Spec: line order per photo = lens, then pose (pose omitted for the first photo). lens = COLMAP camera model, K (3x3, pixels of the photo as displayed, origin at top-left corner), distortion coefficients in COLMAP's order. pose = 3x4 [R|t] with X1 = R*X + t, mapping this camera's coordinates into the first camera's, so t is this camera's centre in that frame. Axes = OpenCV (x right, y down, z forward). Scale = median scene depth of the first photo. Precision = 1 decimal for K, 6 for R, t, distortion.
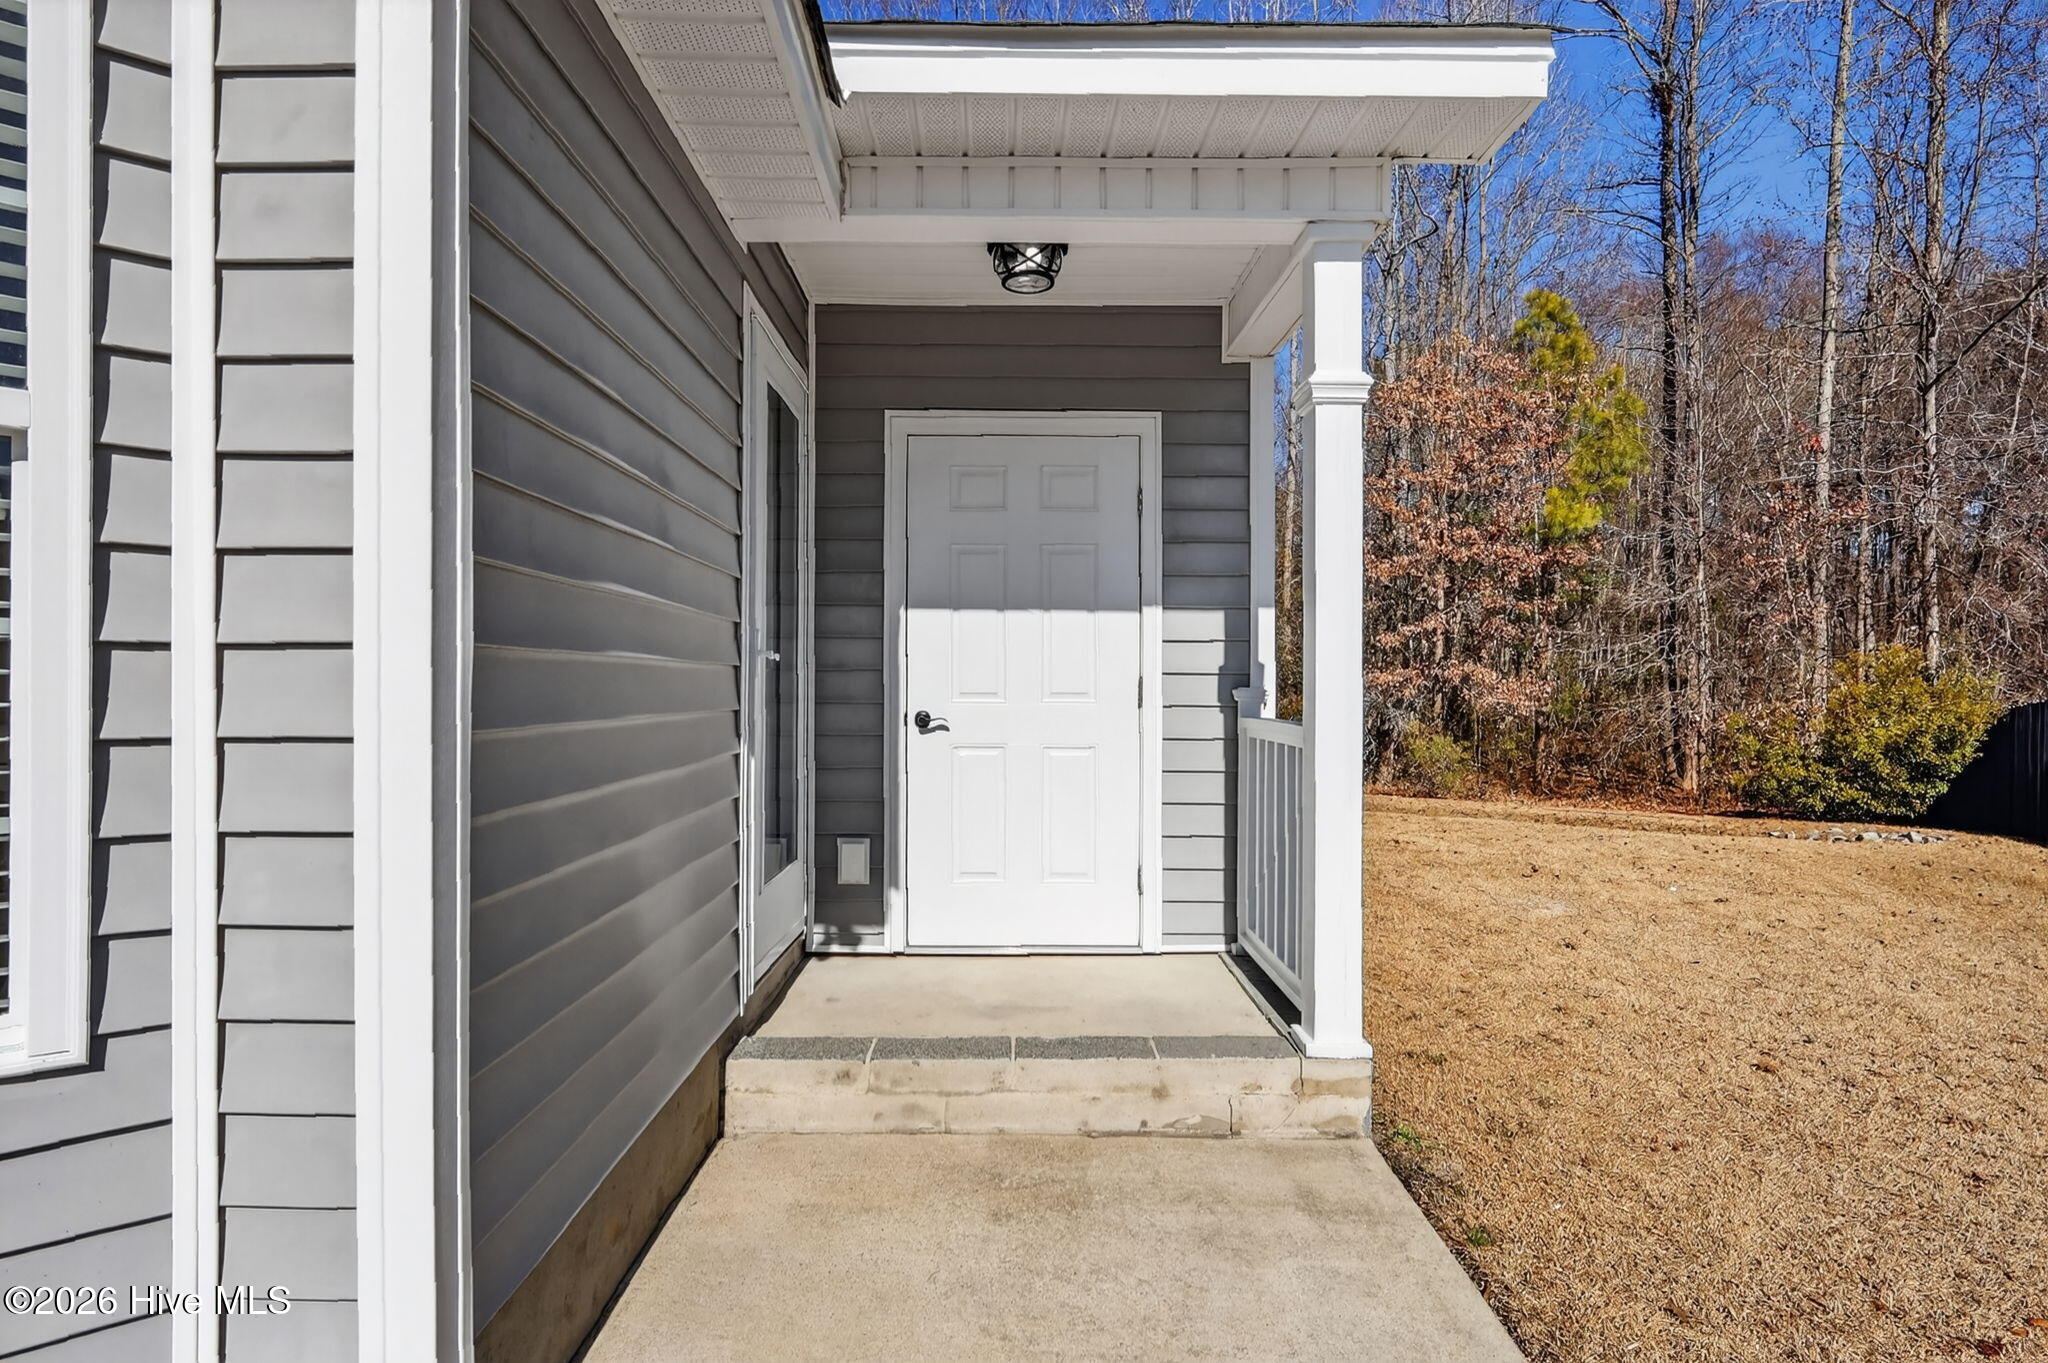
lens RADIAL K [[1073.7, 0, 1019.2], [0, 1073.7, 682.4], [0, 0, 1]] dist [-0.006836, -0.001140]
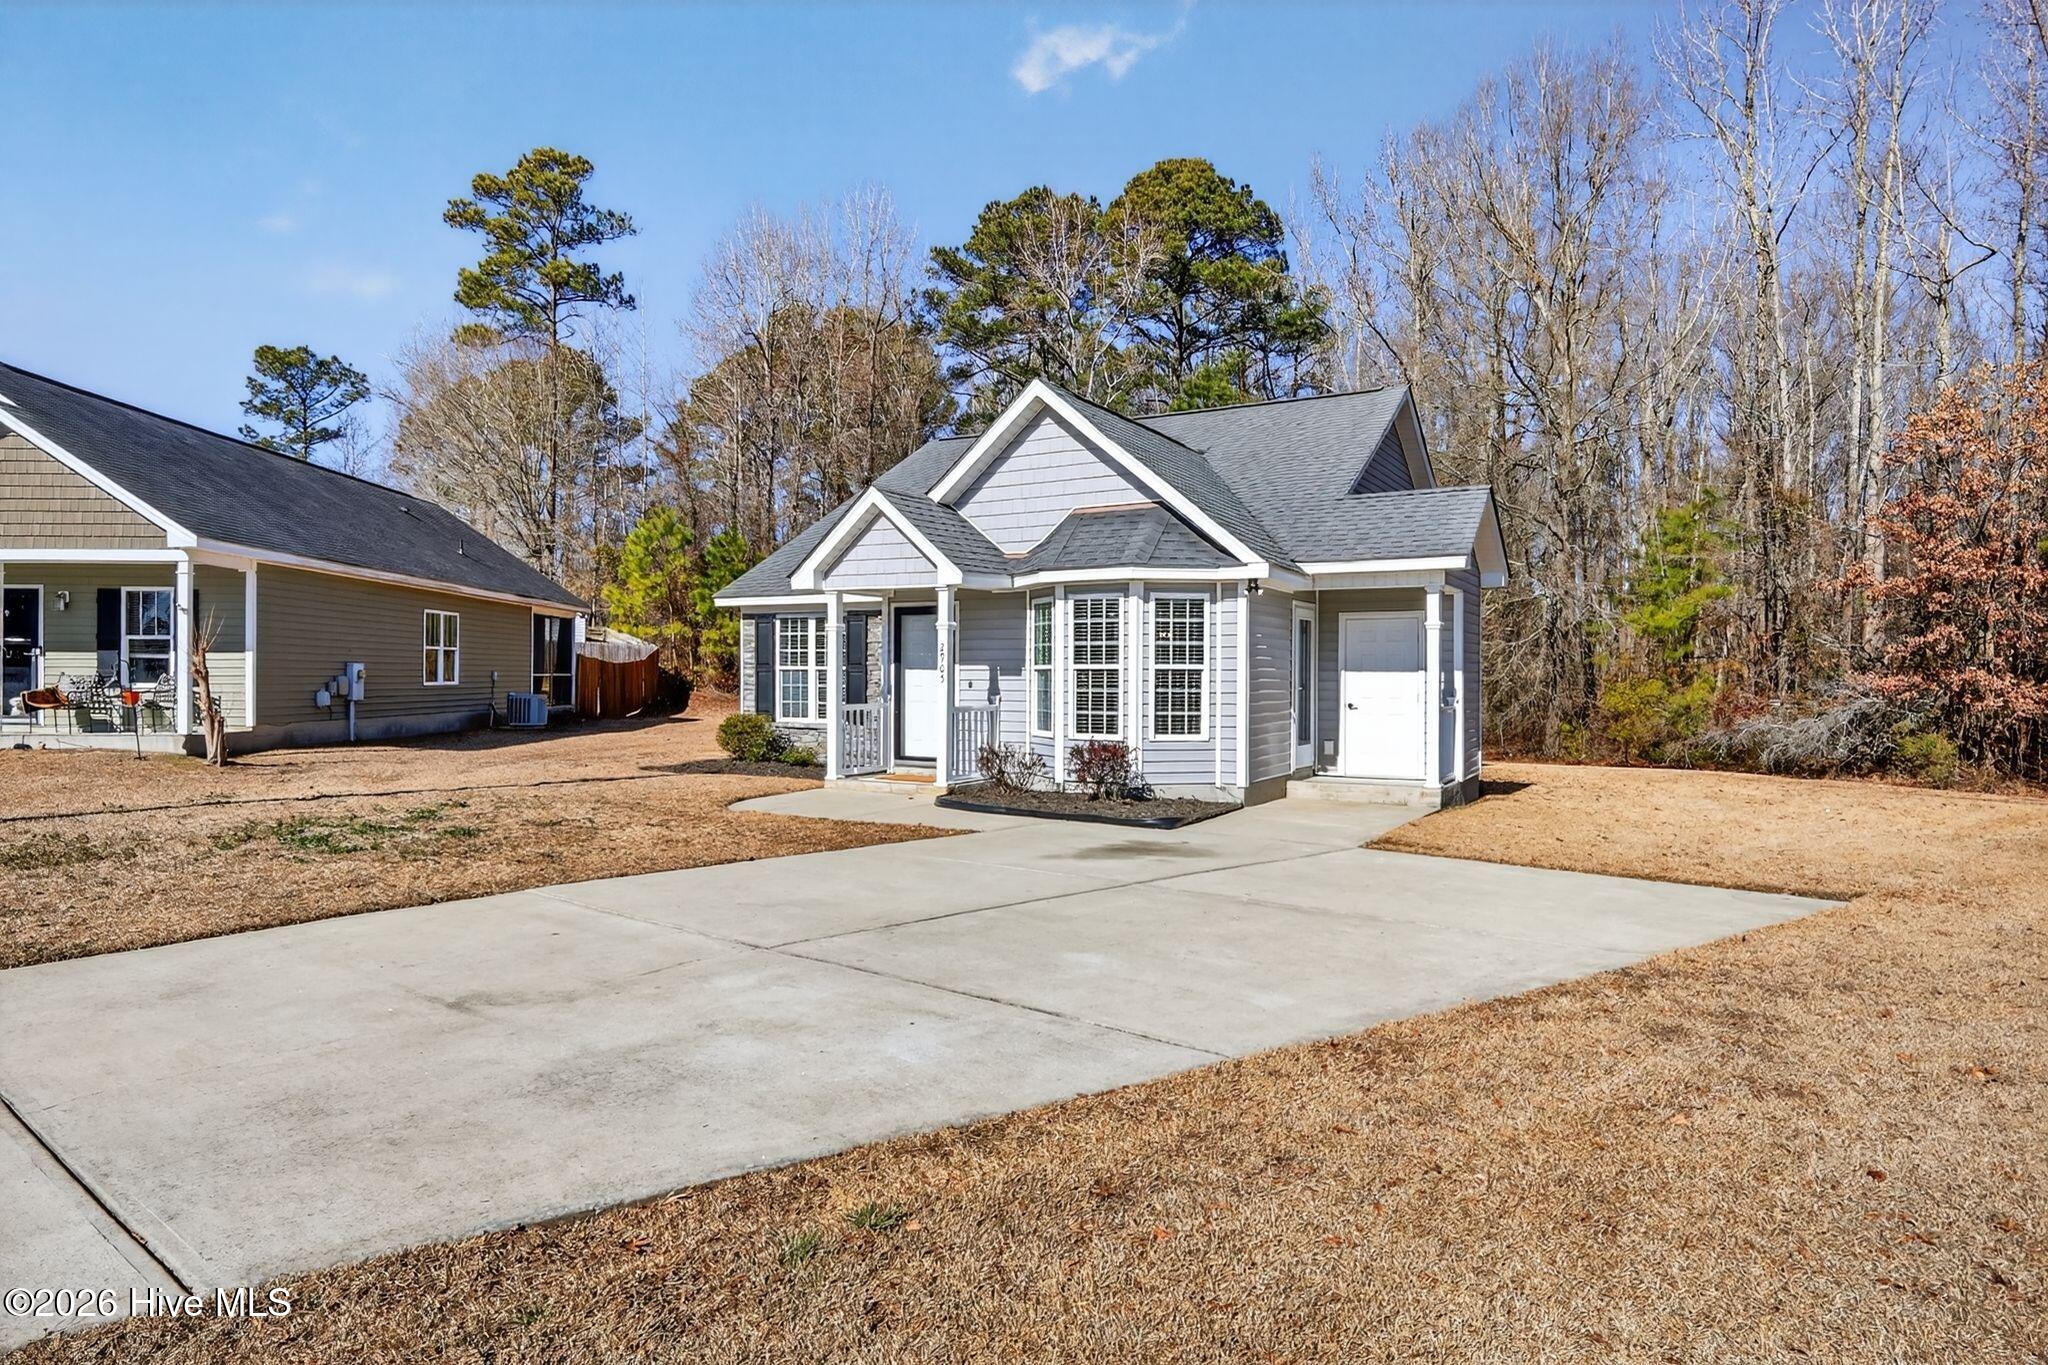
lens RADIAL K [[1178.6, 0, 1029.9], [0, 1178.6, 690.3], [0, 0, 1]] dist [-0.002332, -0.000128]
pose [[0.862905, 0.006670, -0.505323, 0.897621], [-0.000255, 0.999919, 0.012763, -0.058465], [0.505367, -0.010885, 0.862836, -2.642880]]
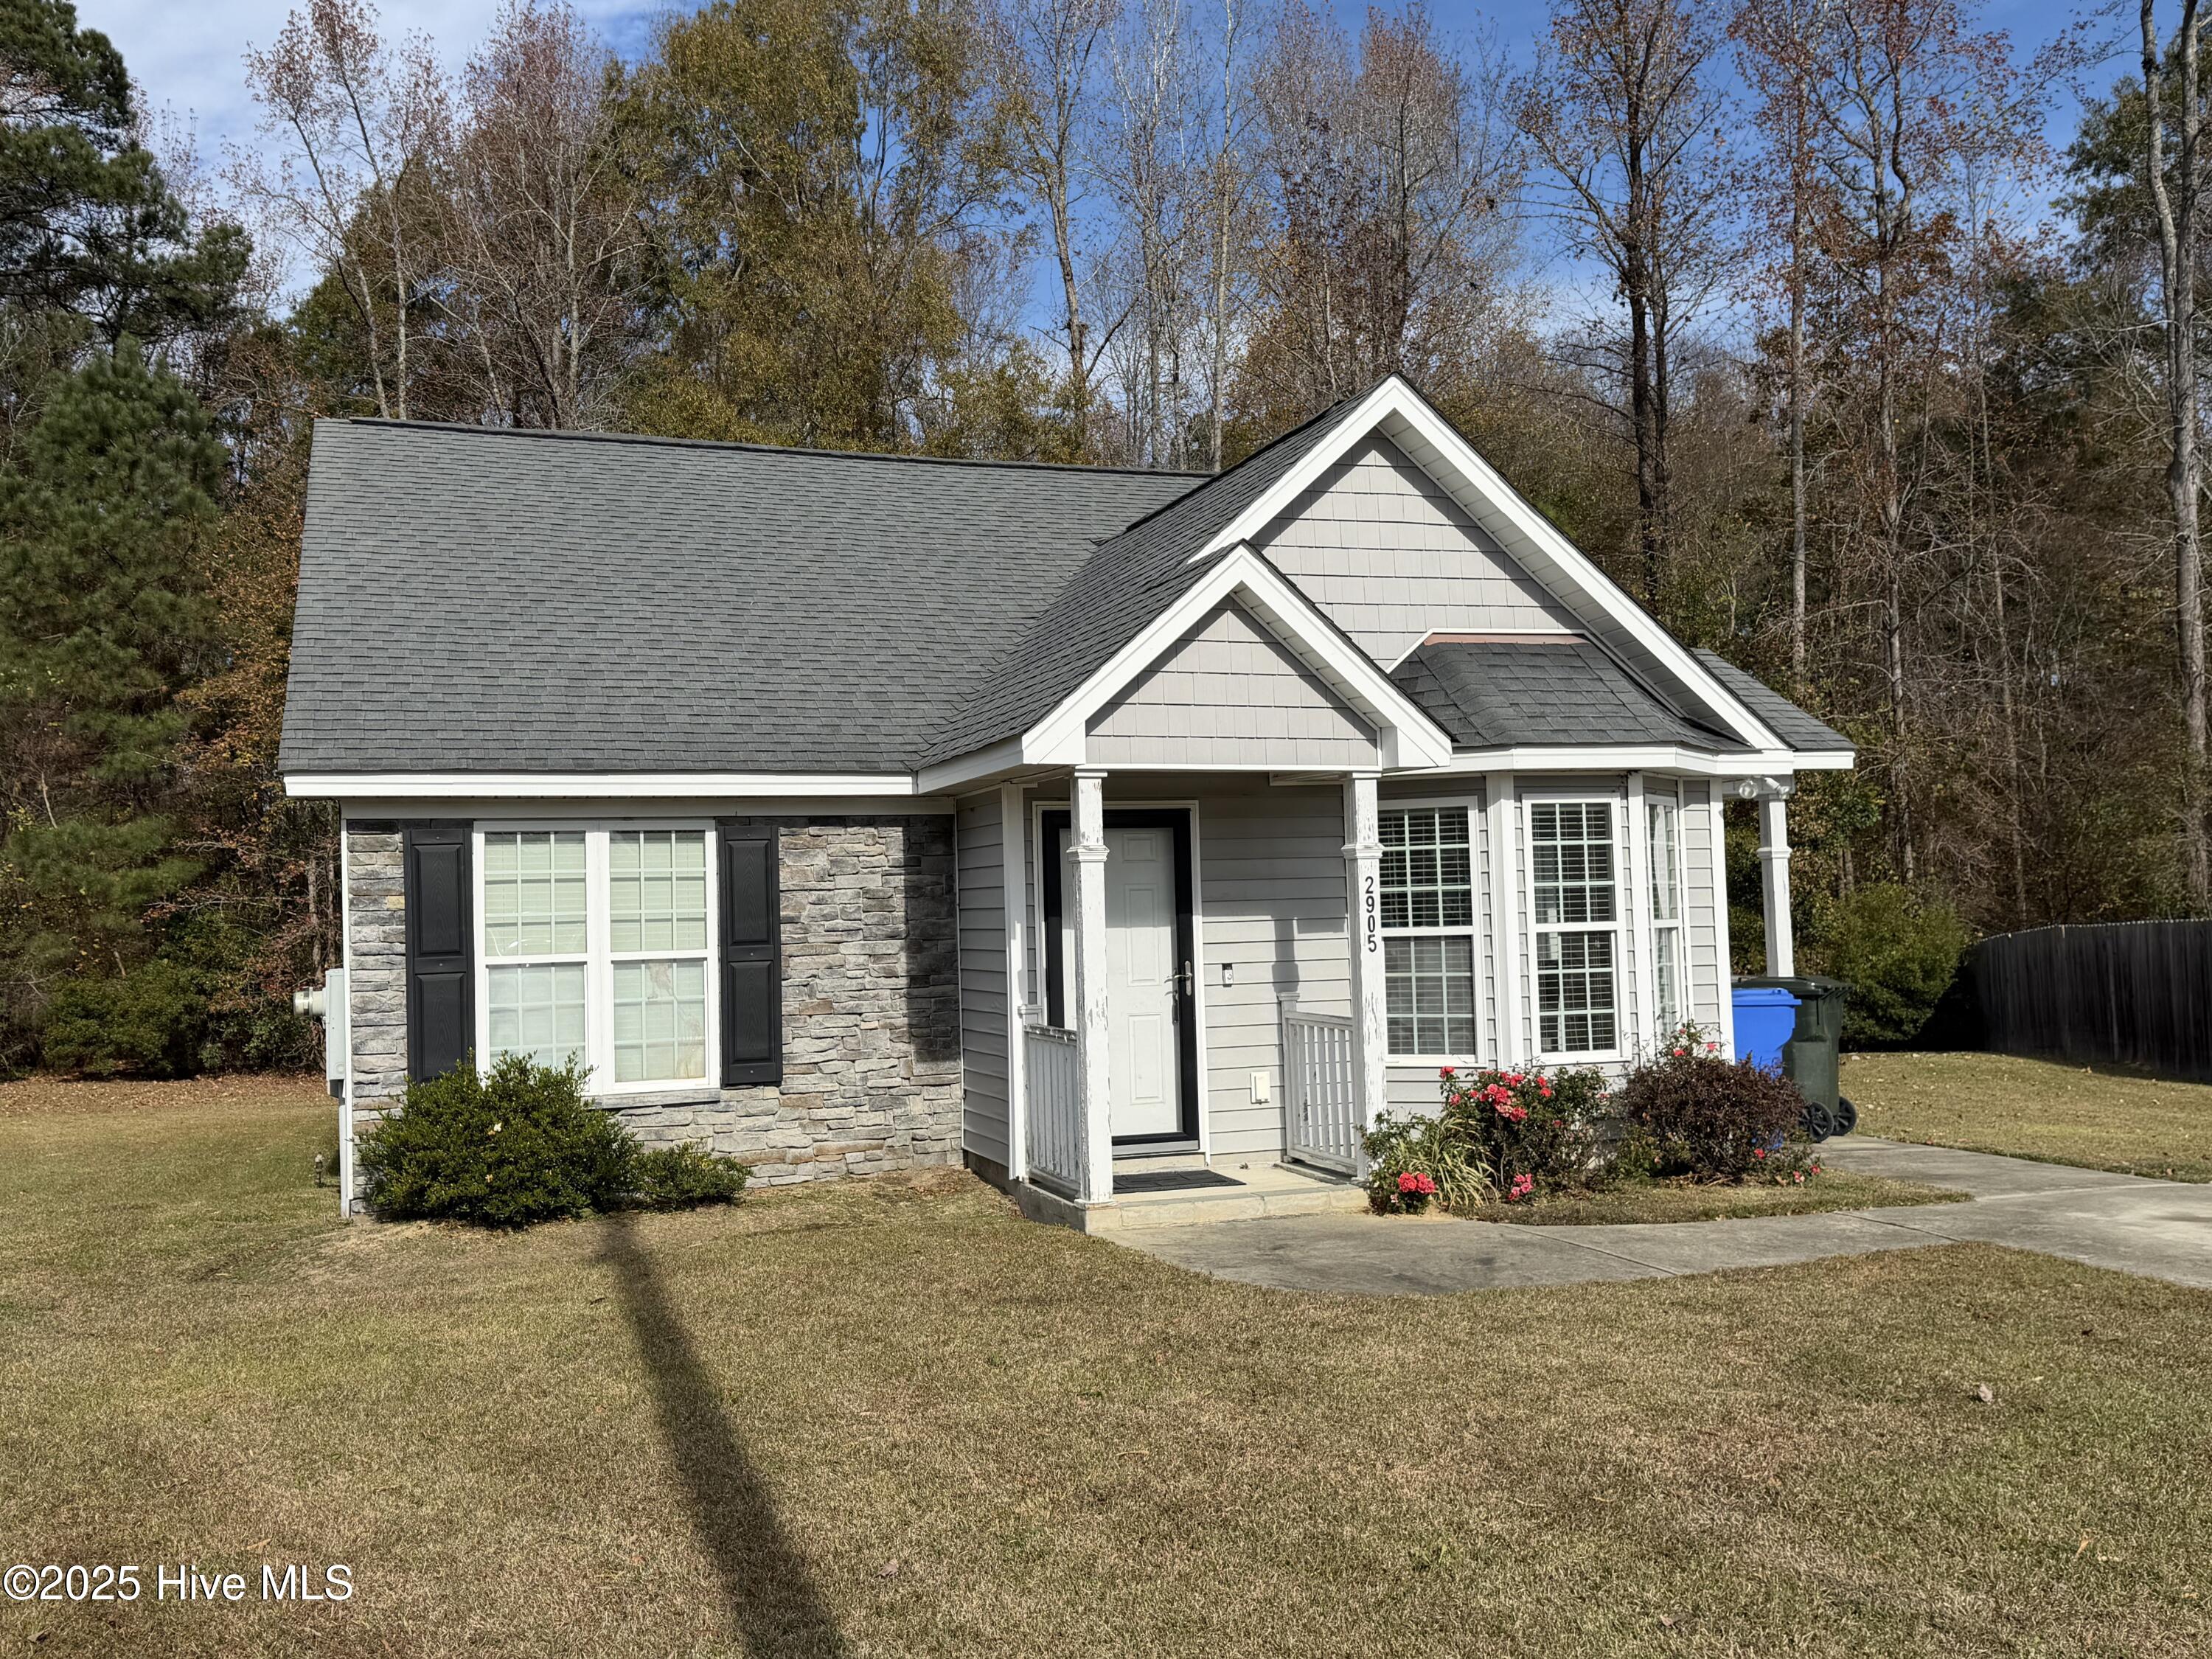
lens RADIAL K [[1901.5, 0, 1106.0], [0, 1901.5, 829.5], [0, 0, 1]] dist [0.074758, 0.001544]
pose [[0.944816, -0.016924, 0.327163, -2.125982], [0.031761, 0.998692, -0.040061, -0.134002], [-0.326057, 0.048241, 0.944118, -2.231178]]
